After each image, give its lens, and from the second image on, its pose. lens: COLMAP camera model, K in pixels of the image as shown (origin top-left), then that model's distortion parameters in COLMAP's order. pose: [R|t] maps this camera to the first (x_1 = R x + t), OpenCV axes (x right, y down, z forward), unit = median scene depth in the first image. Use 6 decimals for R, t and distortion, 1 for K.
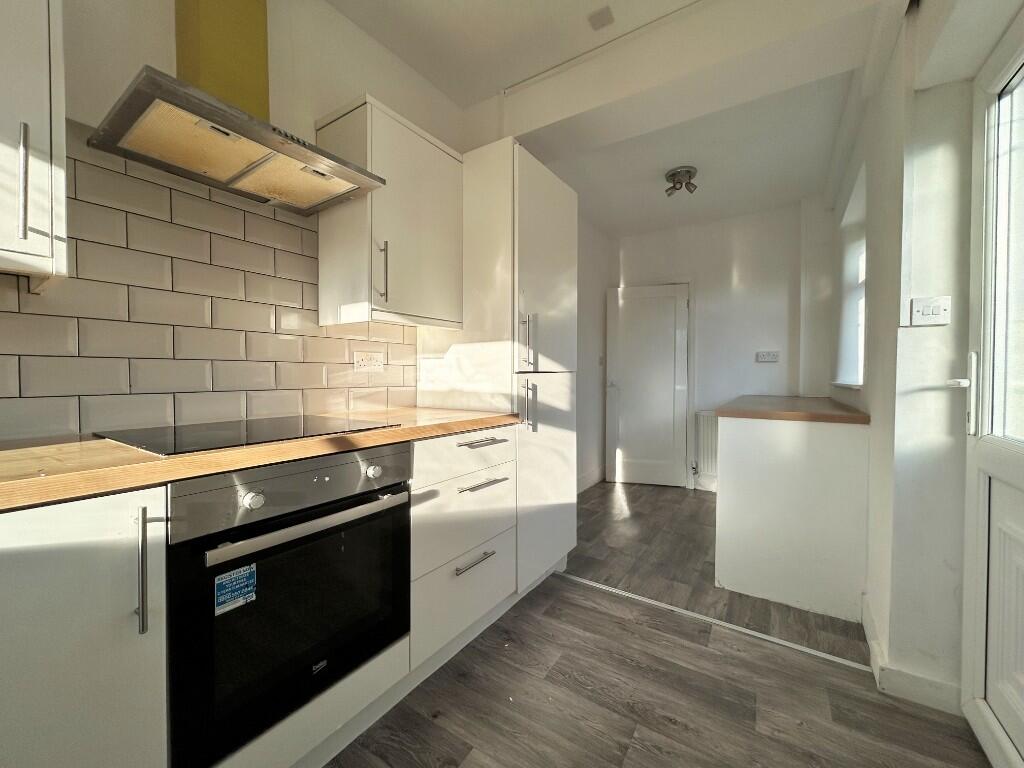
lens RADIAL K [[411.1, 0, 509.5], [0, 411.1, 383.7], [0, 0, 1]] dist [-0.000261, -0.000023]
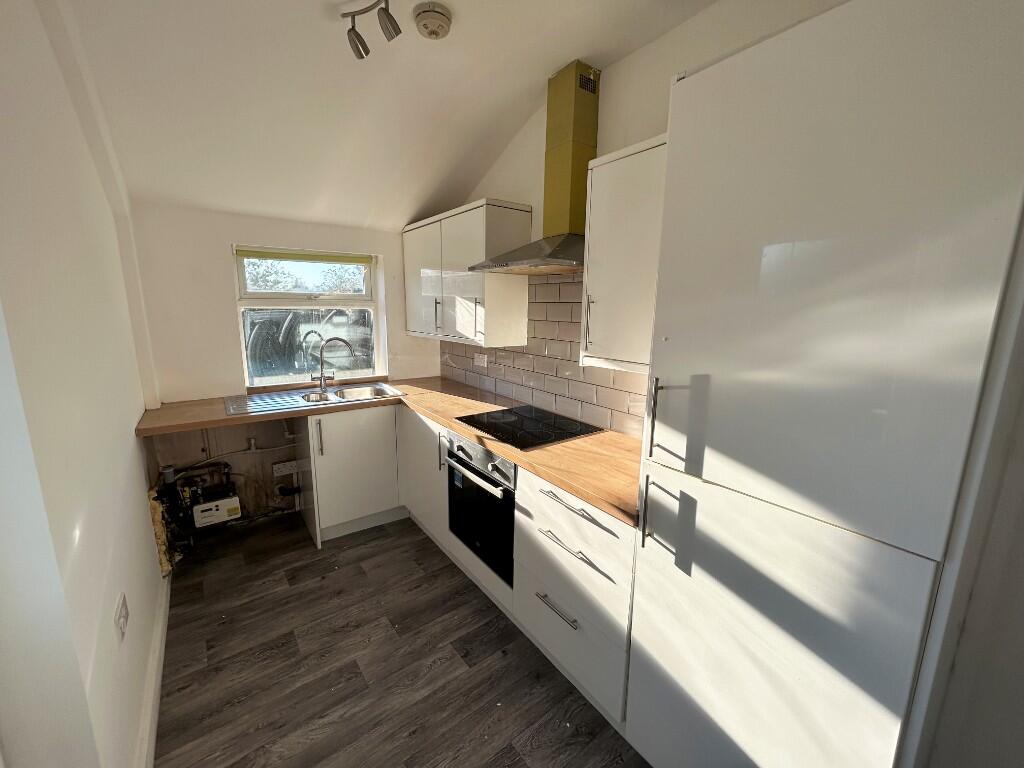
lens RADIAL K [[411.1, 0, 511.8], [0, 411.1, 381.9], [0, 0, 1]] dist [-0.000261, -0.000023]
pose [[-0.348984, 0.170934, -0.921407, 0.869347], [-0.021462, 0.981508, 0.190213, -0.334622], [0.936883, 0.086157, -0.338862, 1.908598]]
